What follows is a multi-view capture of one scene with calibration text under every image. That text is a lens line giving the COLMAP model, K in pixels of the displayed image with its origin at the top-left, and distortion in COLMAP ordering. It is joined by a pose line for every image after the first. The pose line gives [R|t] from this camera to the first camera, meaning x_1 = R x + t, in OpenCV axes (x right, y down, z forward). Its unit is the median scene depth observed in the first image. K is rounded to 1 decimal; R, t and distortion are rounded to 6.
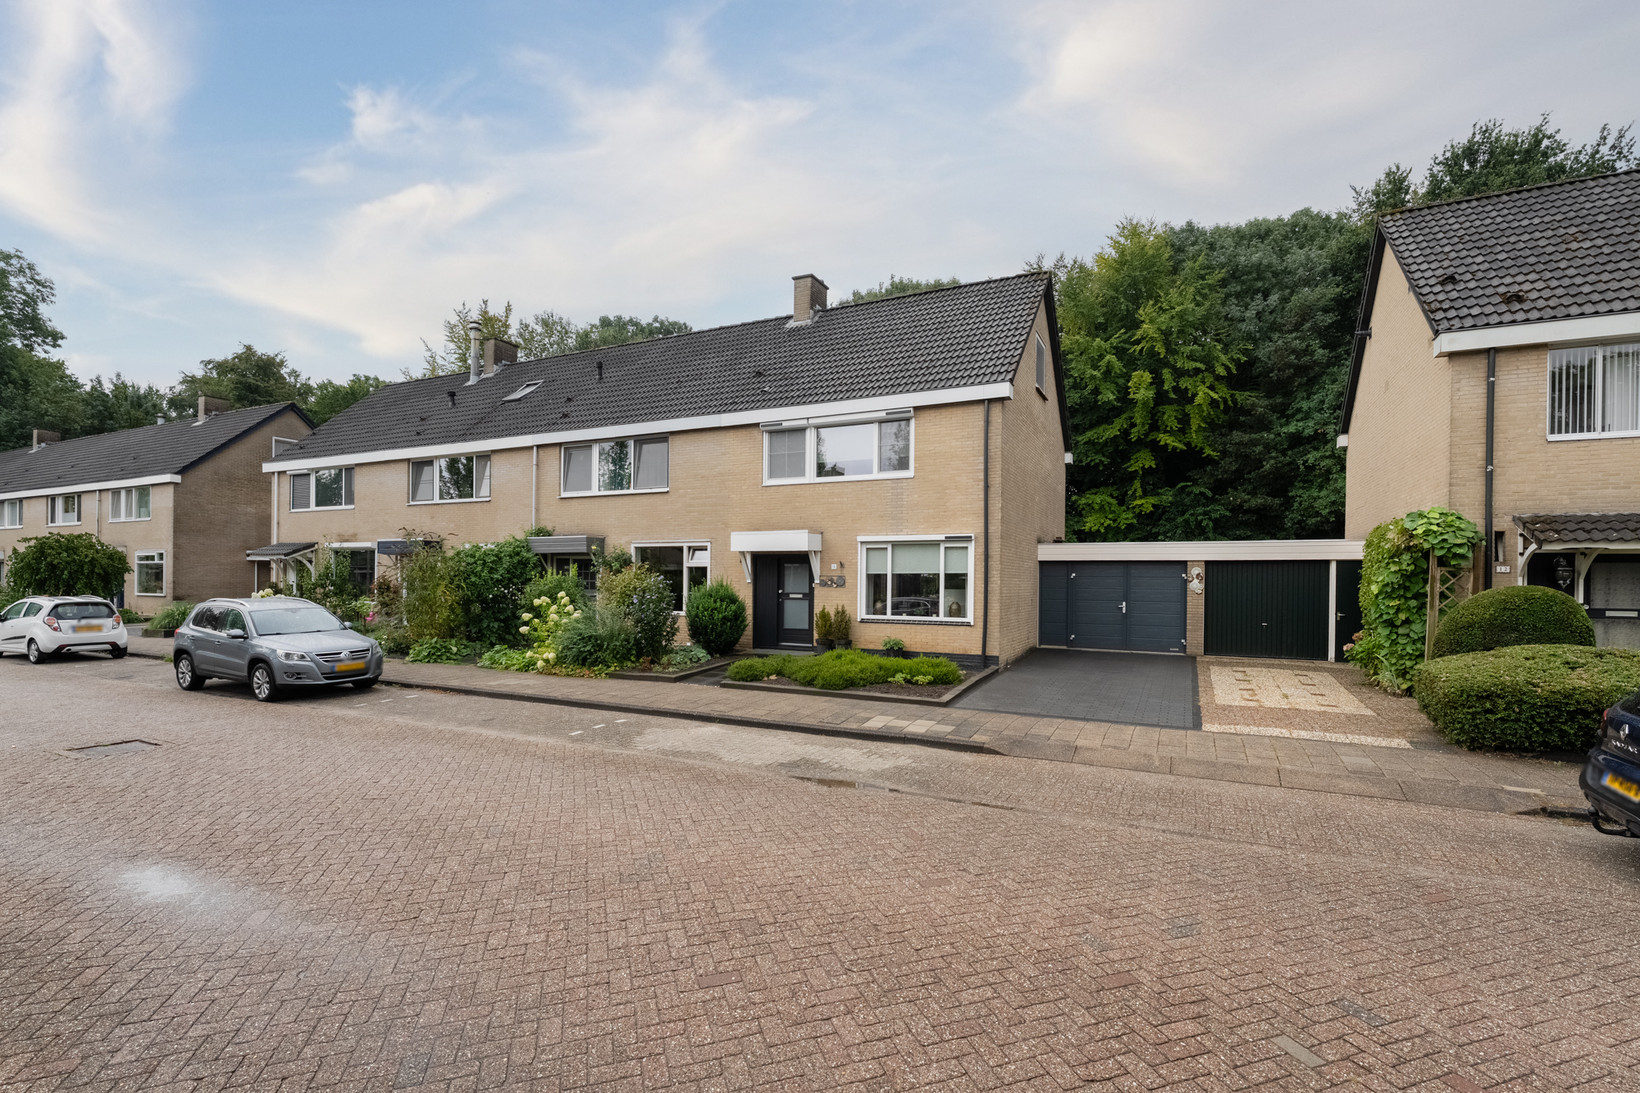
lens RADIAL K [[711.6, 0, 824.9], [0, 711.6, 577.6], [0, 0, 1]] dist [0.000250, 0.000132]
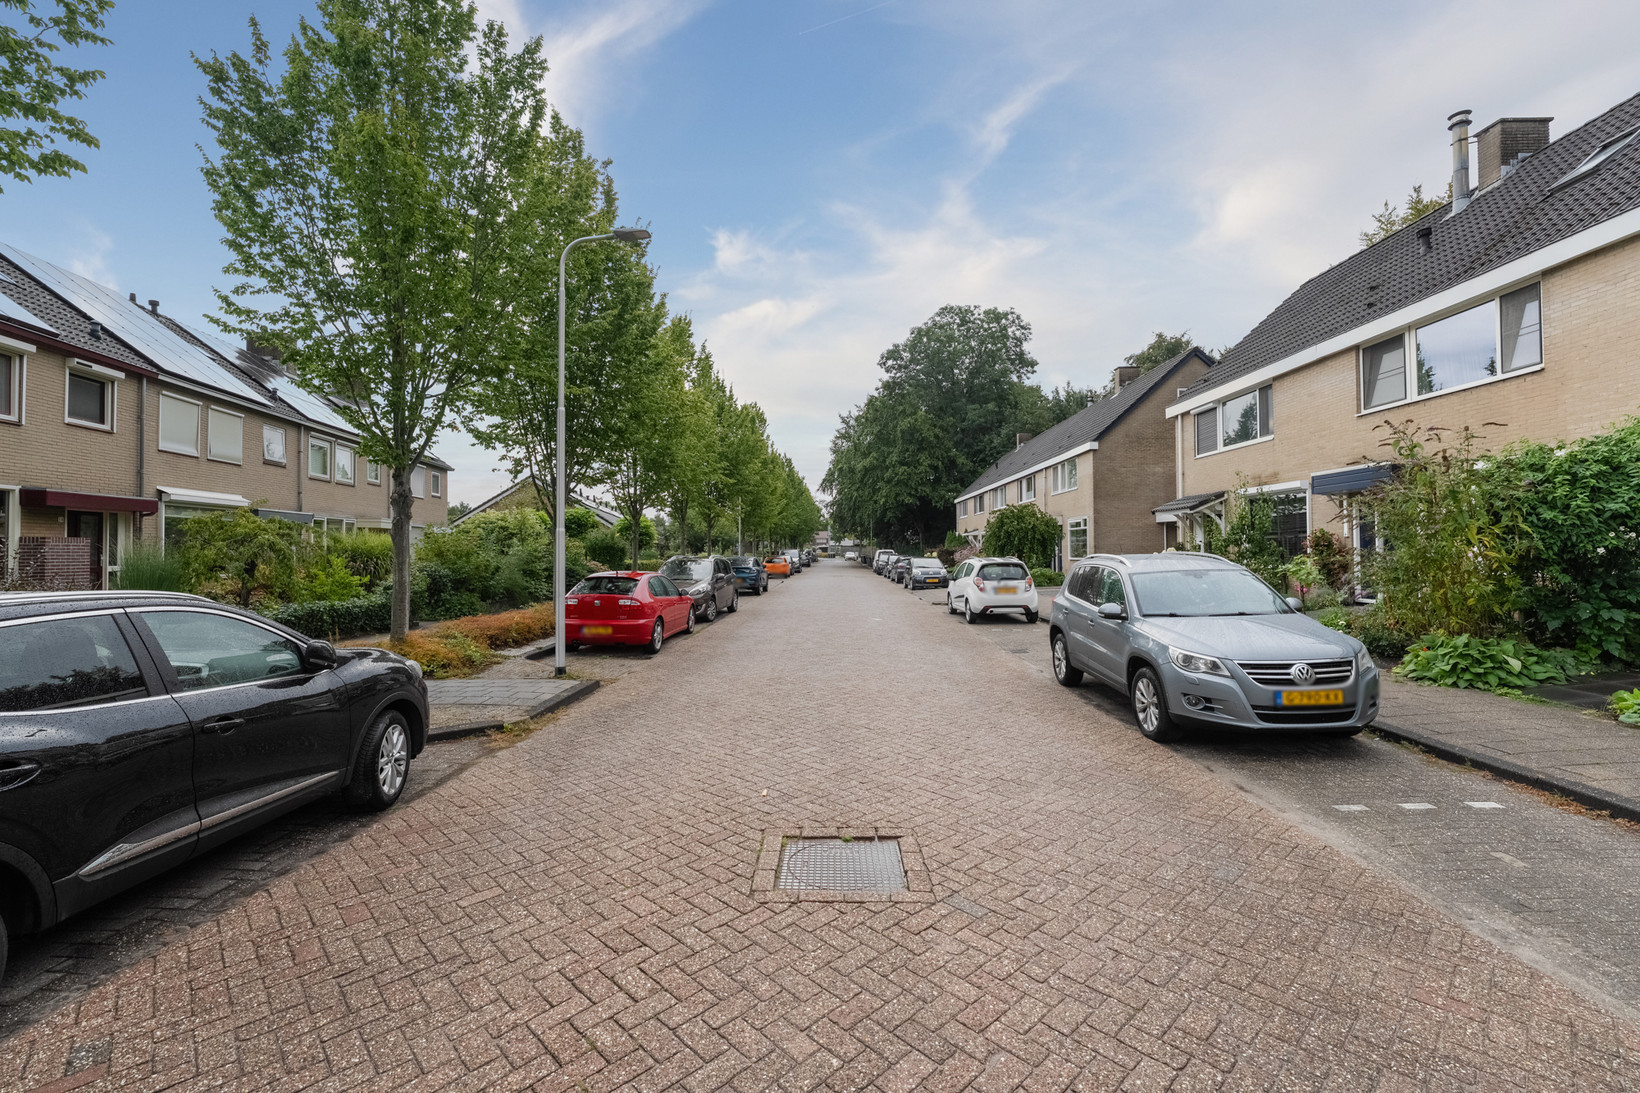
lens RADIAL K [[697.1, 0, 820.0], [0, 697.1, 546.5], [0, 0, 1]] dist [0.000382, -0.000317]
pose [[0.413160, -0.020116, -0.910436, -0.291521], [0.019624, 0.999721, -0.013183, 0.020805], [0.910447, -0.012419, 0.413439, 0.397075]]
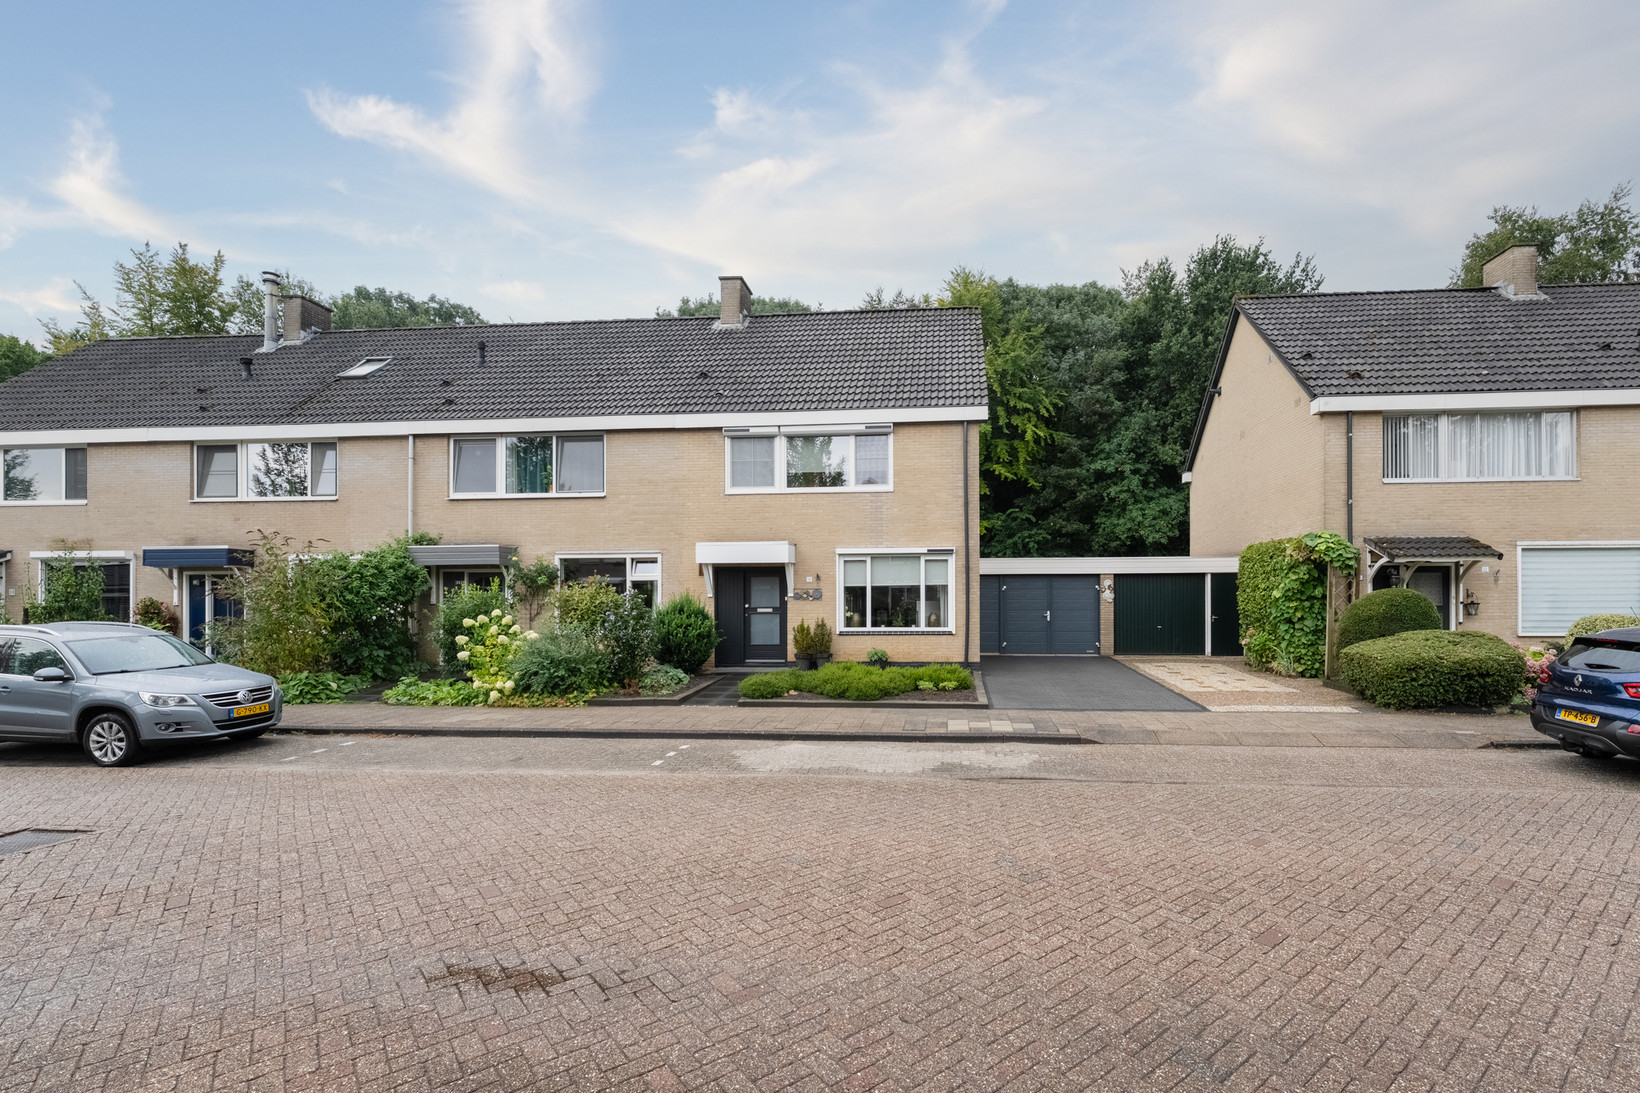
lens RADIAL K [[715.3, 0, 882.8], [0, 715.3, 592.2], [0, 0, 1]] dist [0.000186, -0.000118]
pose [[0.934806, -0.008179, 0.355066, -0.233325], [0.011284, 0.999914, -0.006674, 0.009657], [-0.354981, 0.010245, 0.934817, 0.042624]]
